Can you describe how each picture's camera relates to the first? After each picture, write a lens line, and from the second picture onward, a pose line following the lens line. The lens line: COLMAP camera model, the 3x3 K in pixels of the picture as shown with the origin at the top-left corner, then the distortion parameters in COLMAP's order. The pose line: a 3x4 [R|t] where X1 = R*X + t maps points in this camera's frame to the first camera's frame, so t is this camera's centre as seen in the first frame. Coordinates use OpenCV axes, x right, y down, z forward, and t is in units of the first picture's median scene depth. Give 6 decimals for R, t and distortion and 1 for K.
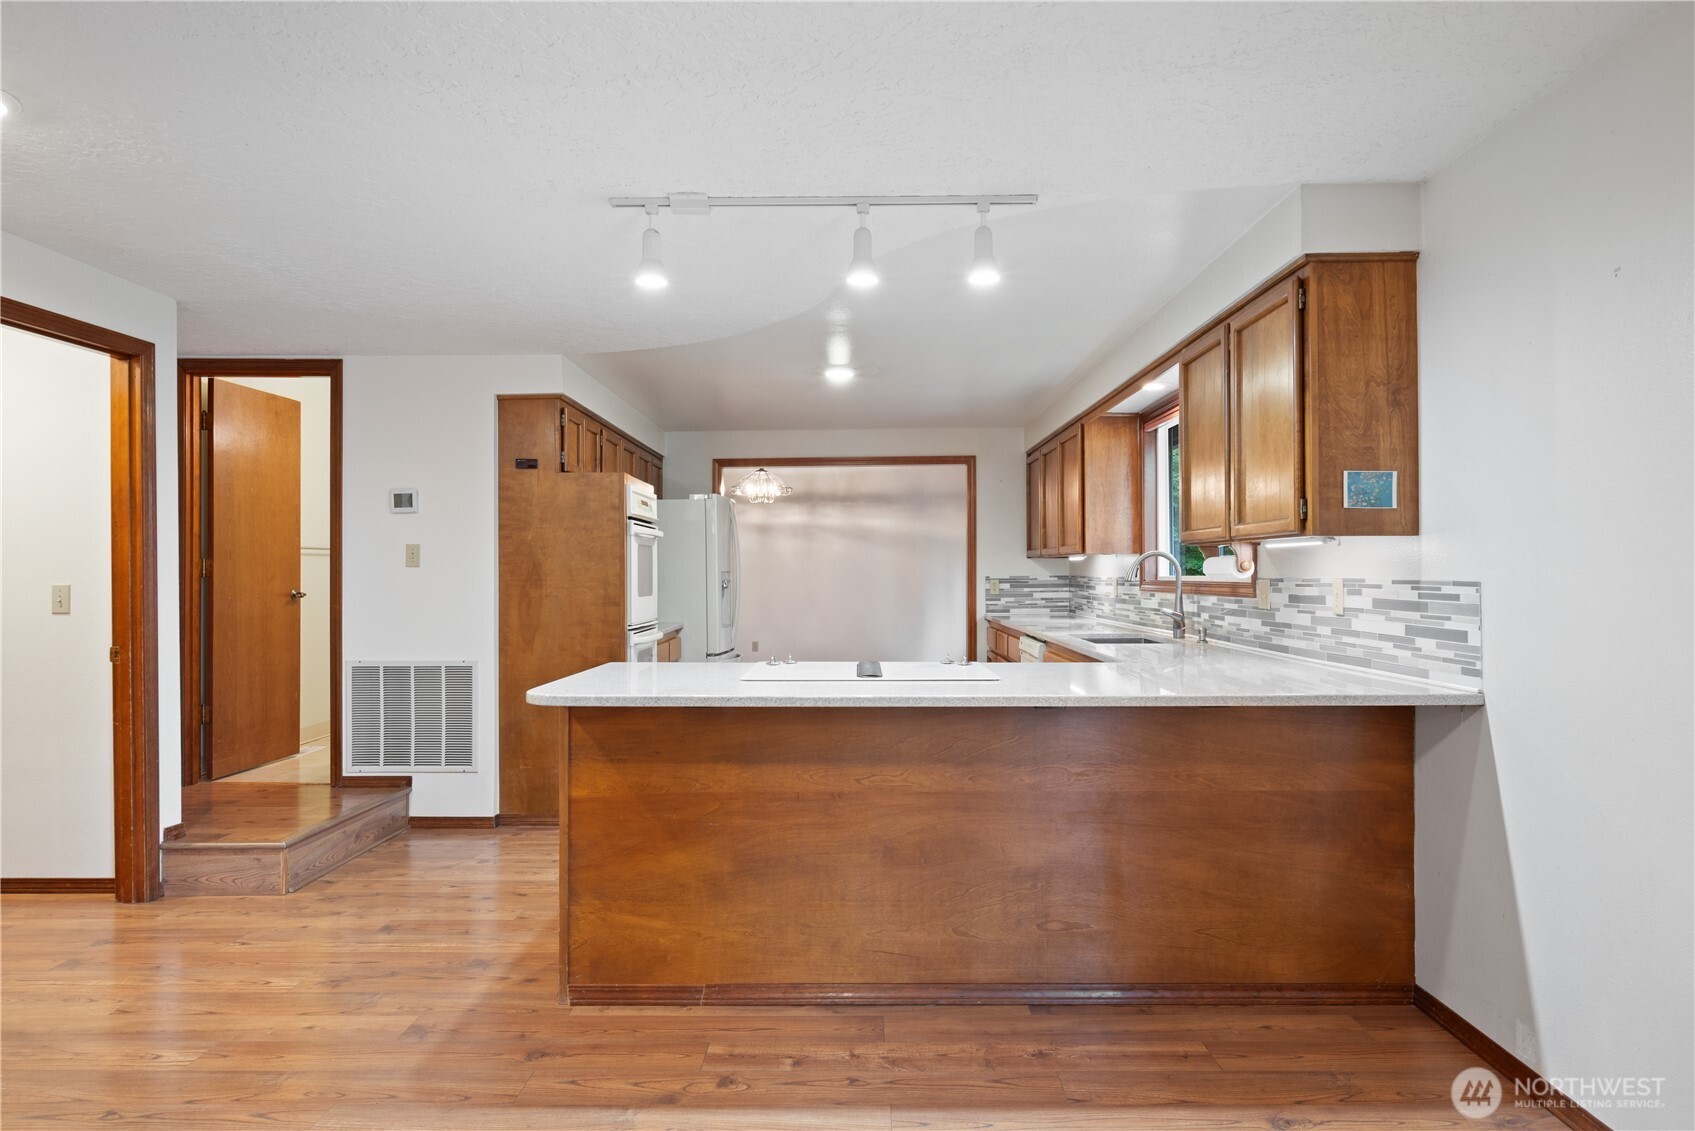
lens RADIAL K [[991.1, 0, 844.4], [0, 991.1, 567.2], [0, 0, 1]] dist [-0.000888, -0.000008]
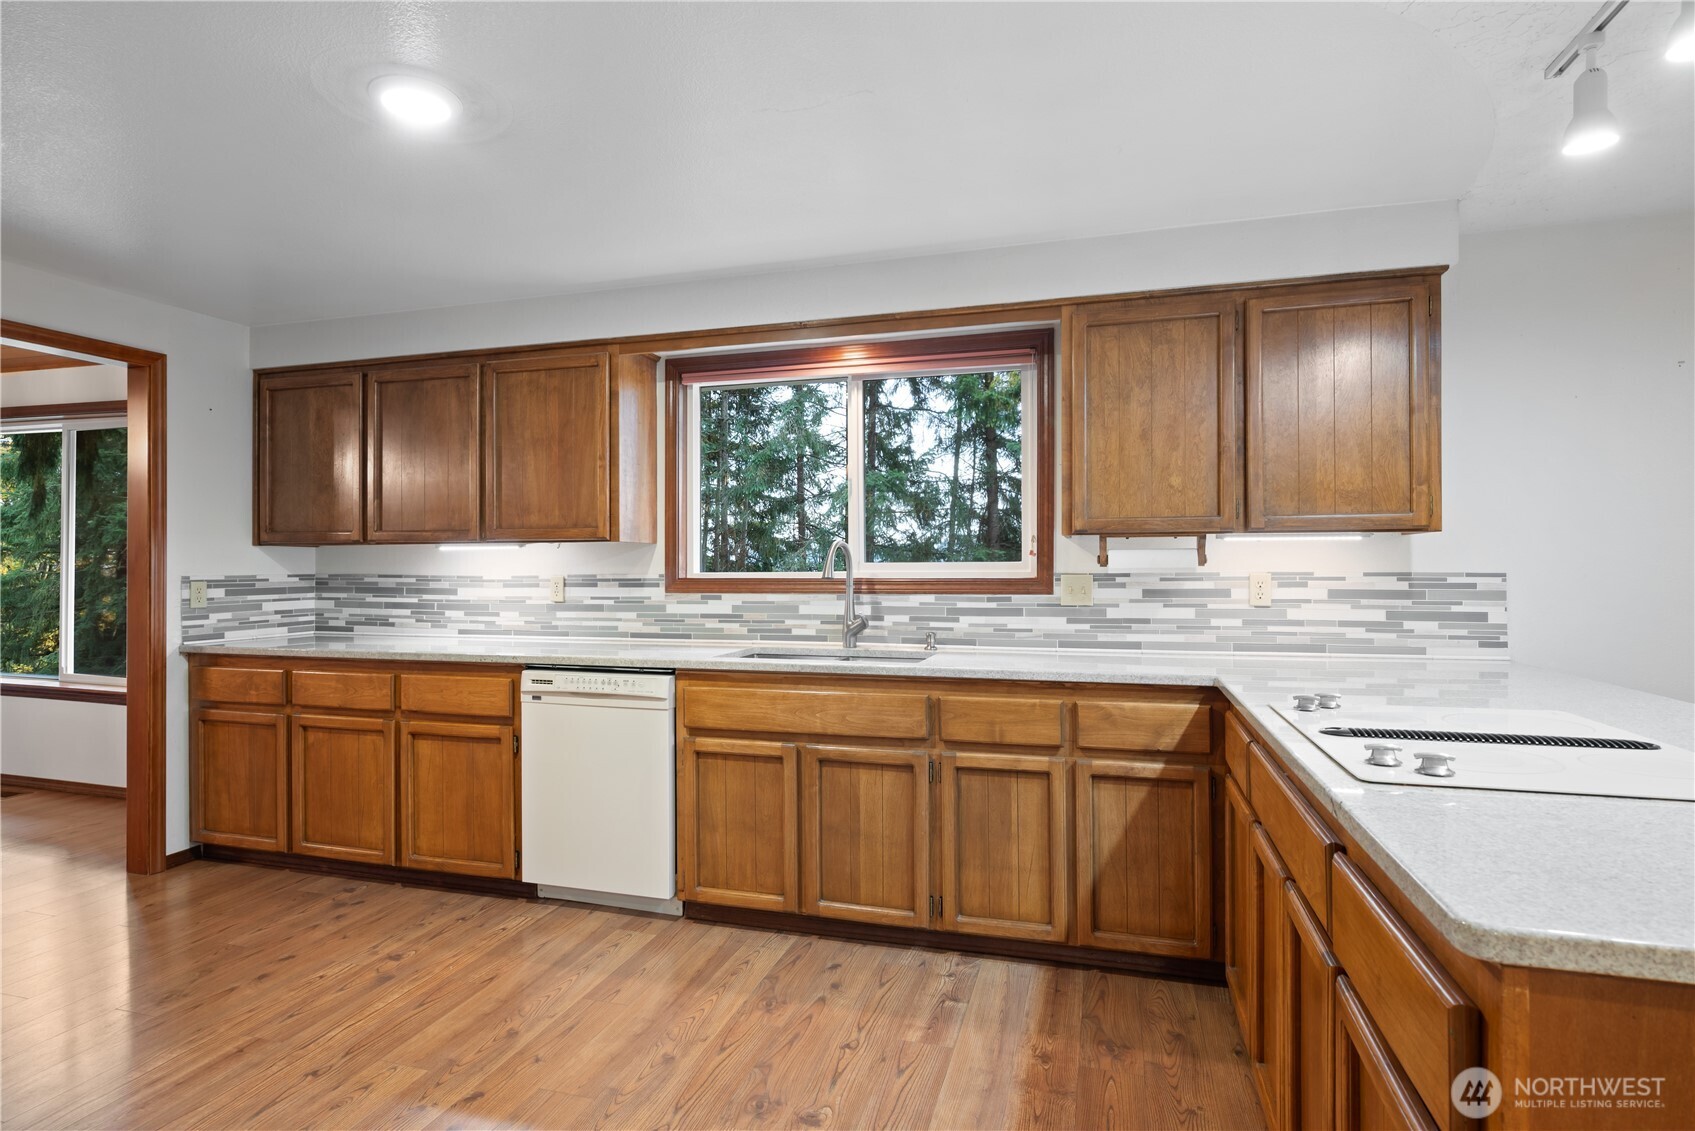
lens RADIAL K [[880.5, 0, 846.3], [0, 880.5, 564.3], [0, 0, 1]] dist [0.003152, 0.001659]
pose [[0.279998, 0.007156, 0.959974, -0.338912], [-0.003021, 0.999974, -0.006573, 0.006615], [-0.959996, -0.001060, 0.280013, 0.735792]]
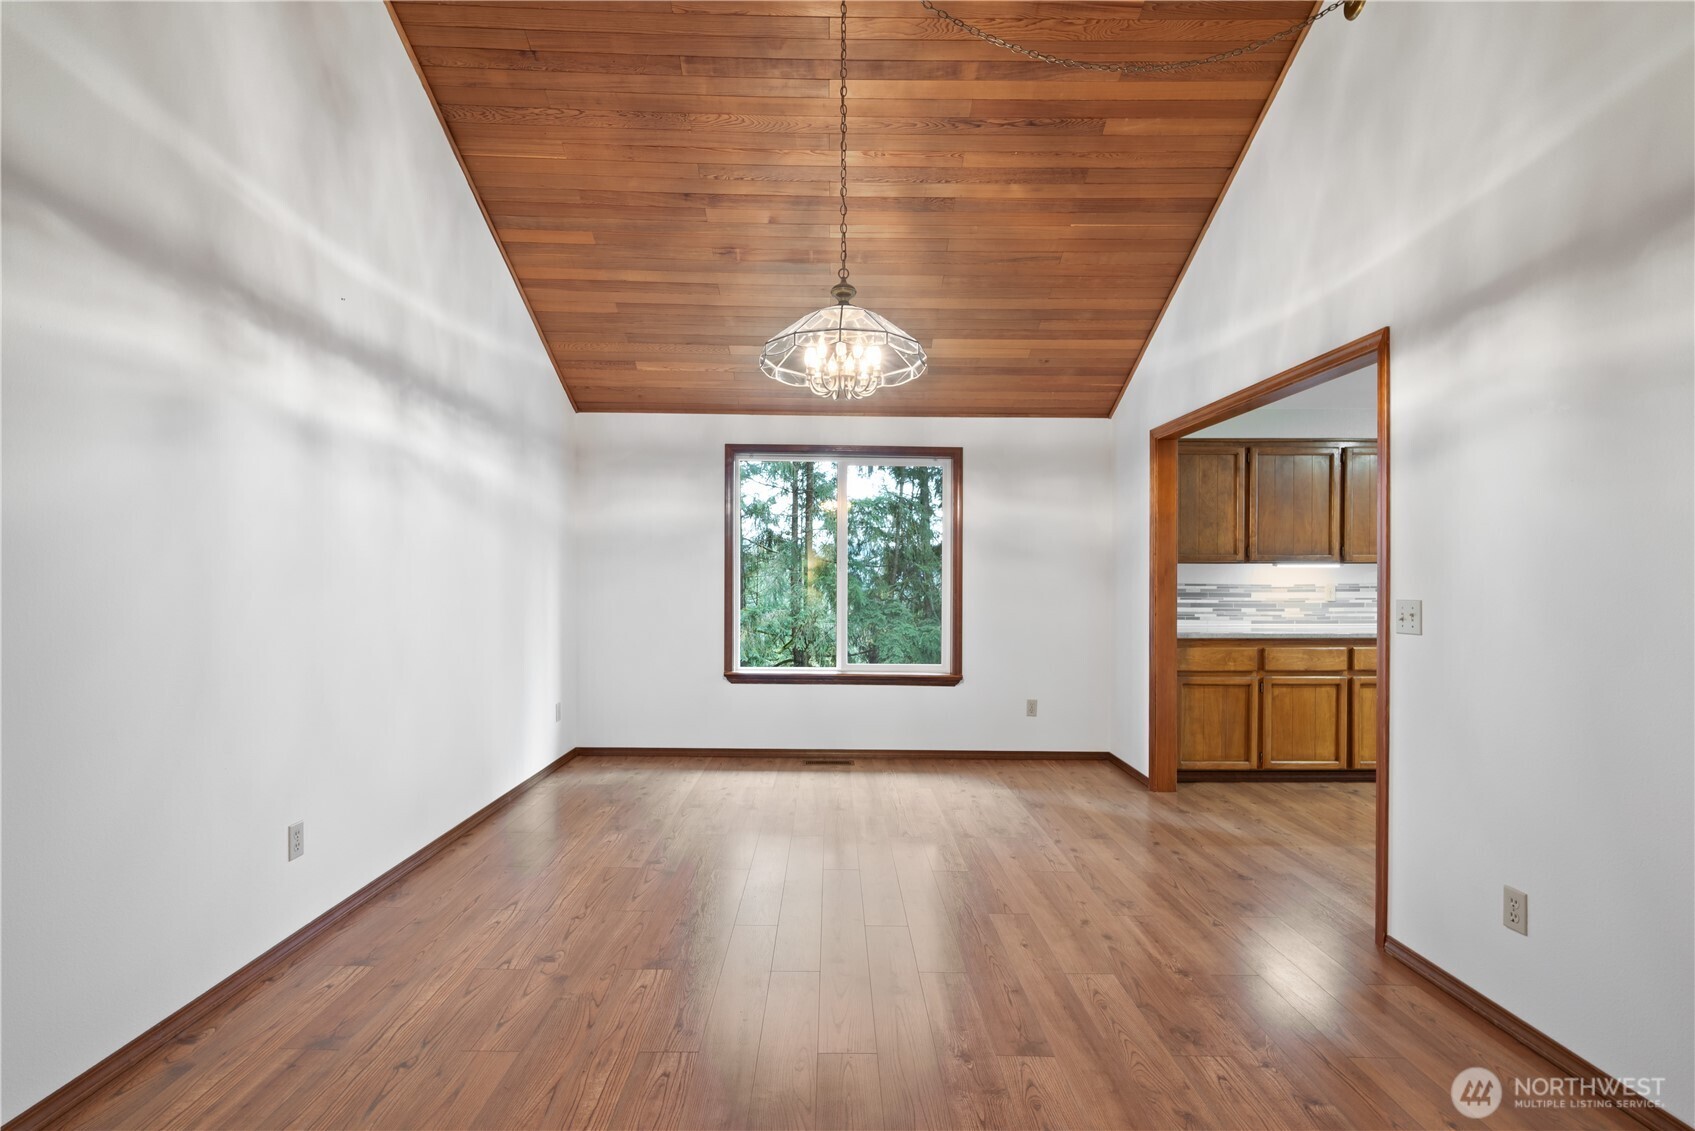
lens RADIAL K [[778.7, 0, 849.2], [0, 778.7, 574.9], [0, 0, 1]] dist [-0.001688, -0.000646]
pose [[-0.026478, 0.004092, 0.999641, -0.702126], [-0.006034, 0.999973, -0.004253, 0.007740], [-0.999631, -0.006144, -0.026453, 1.865957]]
